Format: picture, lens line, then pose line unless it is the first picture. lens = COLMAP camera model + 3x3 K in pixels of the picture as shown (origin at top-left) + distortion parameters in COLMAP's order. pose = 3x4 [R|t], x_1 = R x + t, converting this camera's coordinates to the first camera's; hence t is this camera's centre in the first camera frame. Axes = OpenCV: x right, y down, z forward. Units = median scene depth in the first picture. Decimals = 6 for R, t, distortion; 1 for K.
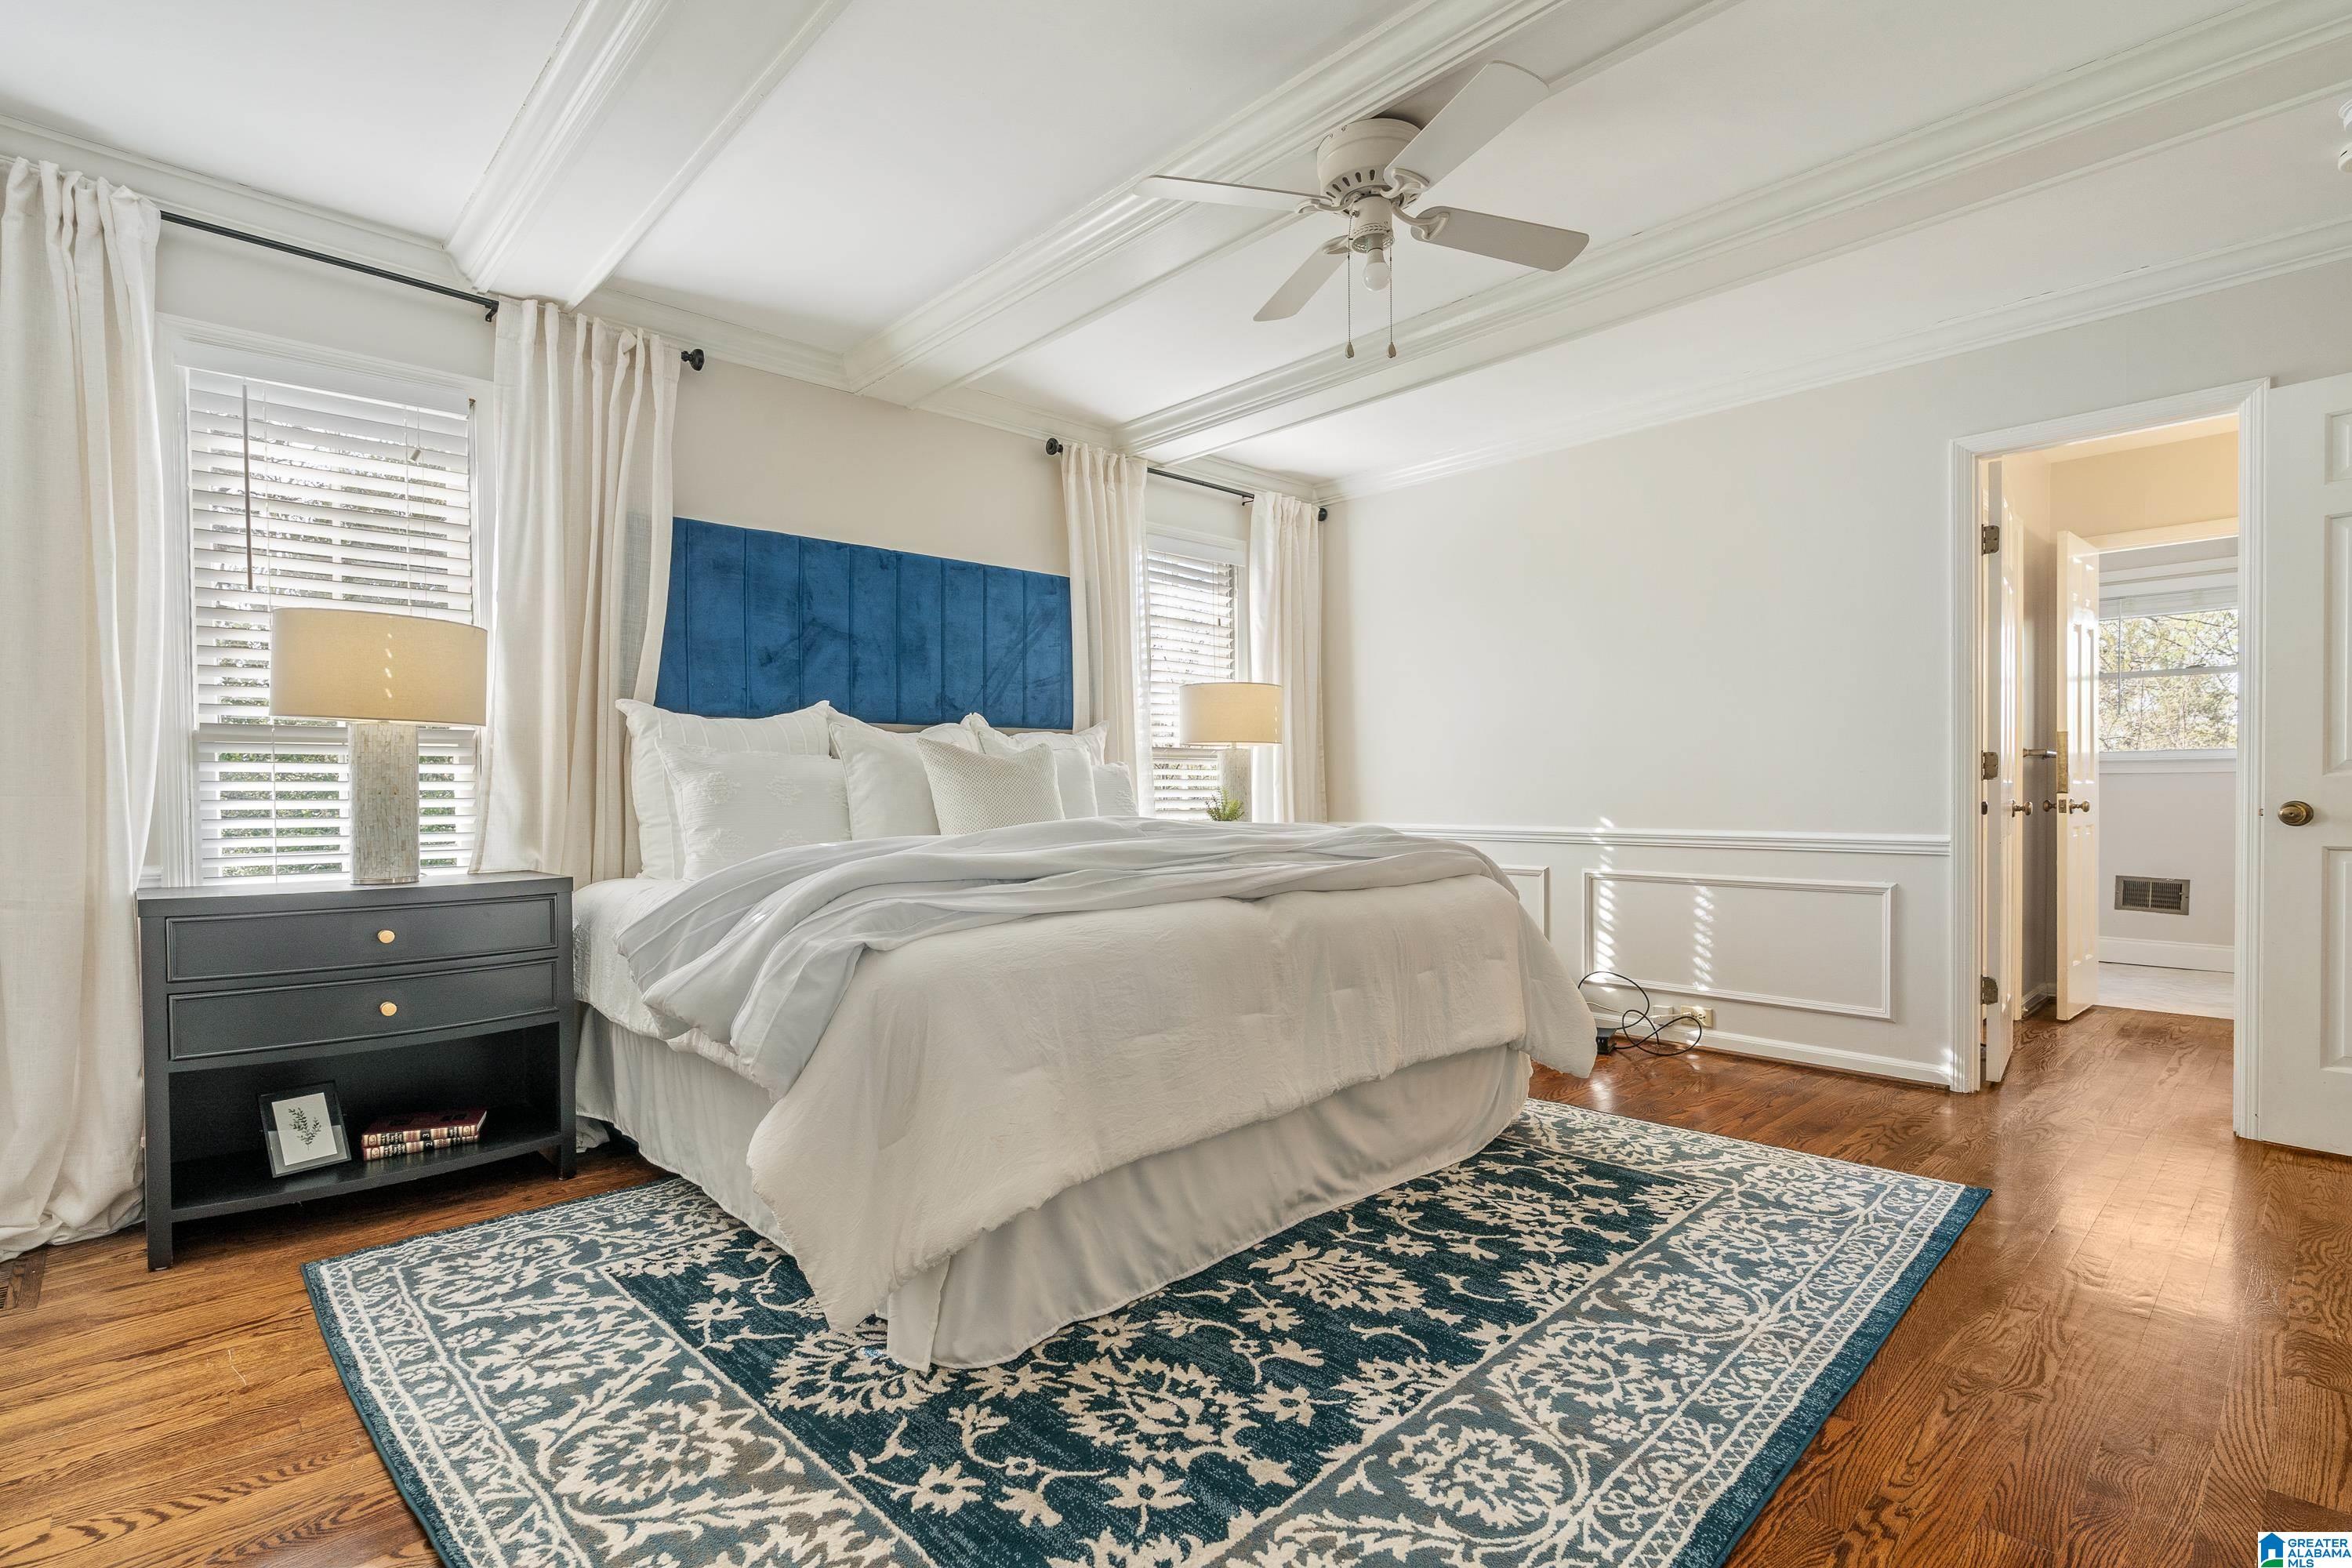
lens RADIAL K [[1101.0, 0, 1169.3], [0, 1101.0, 798.8], [0, 0, 1]] dist [0.001513, 0.000549]
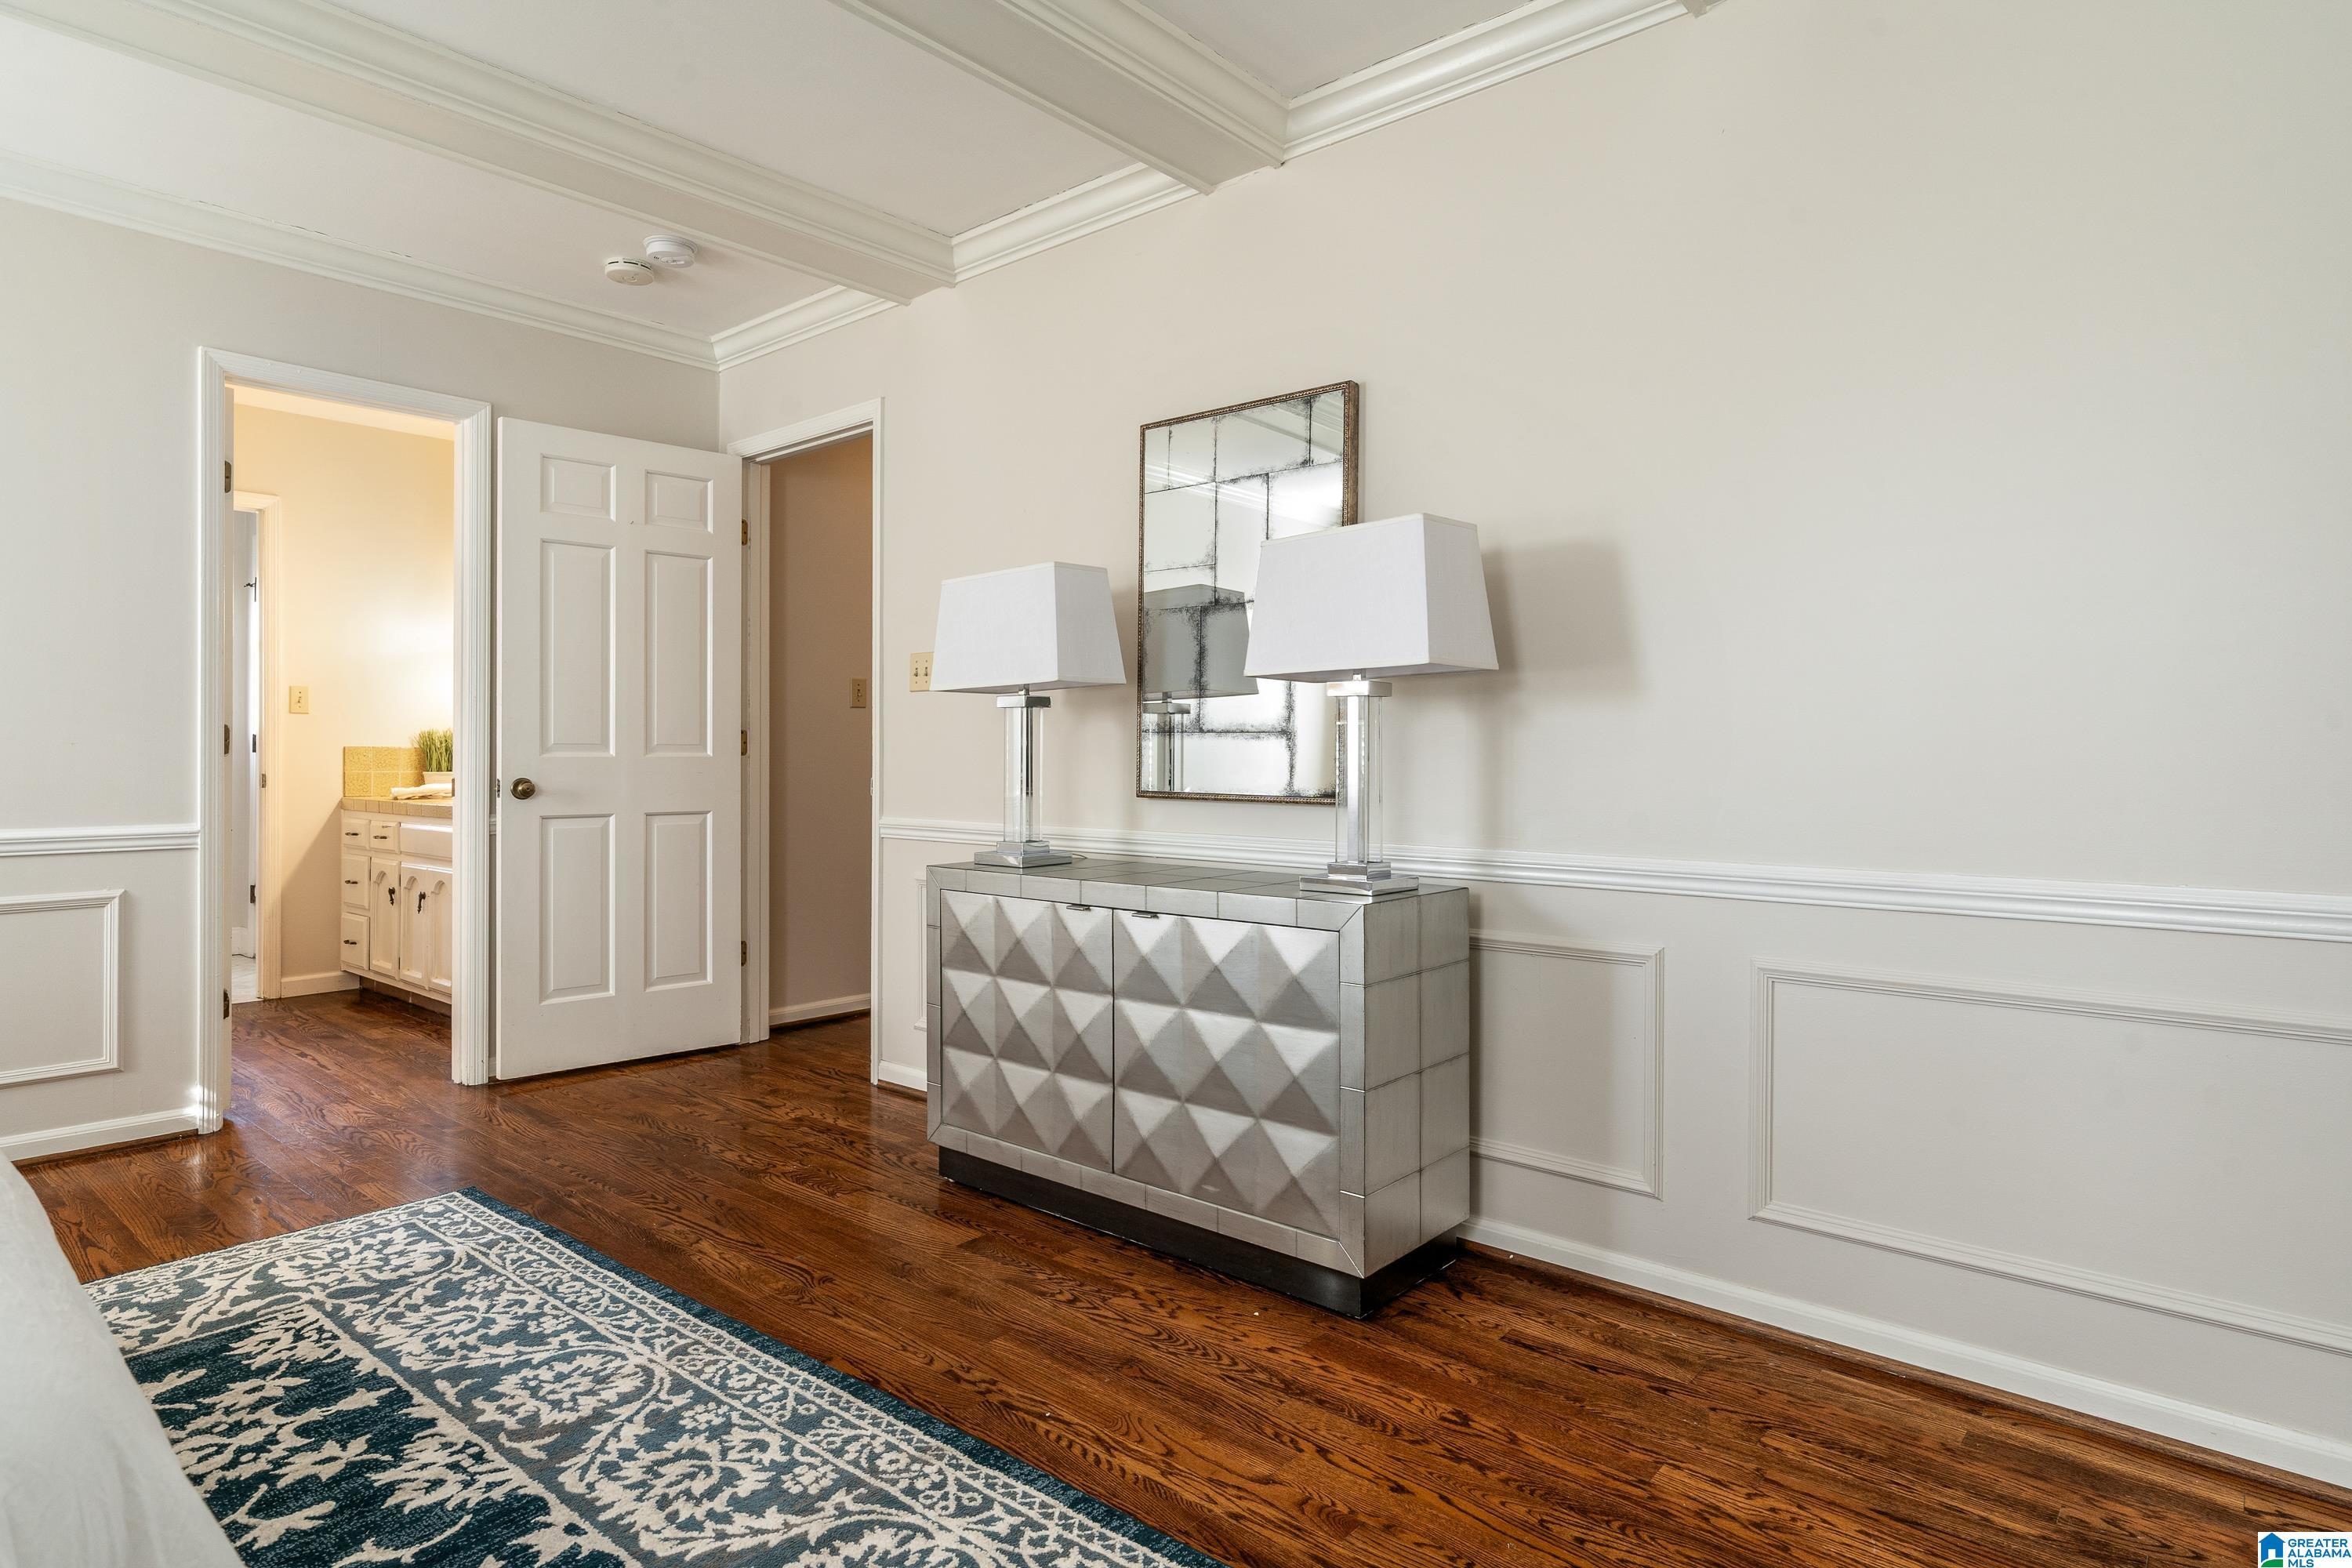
lens RADIAL K [[1263.9, 0, 1171.6], [0, 1263.9, 744.6], [0, 0, 1]] dist [-0.001893, 0.000072]
pose [[-0.089060, 0.018567, 0.995853, -0.453602], [0.008472, 0.999804, -0.017883, -0.004337], [-0.995990, 0.006844, -0.089200, 0.548824]]
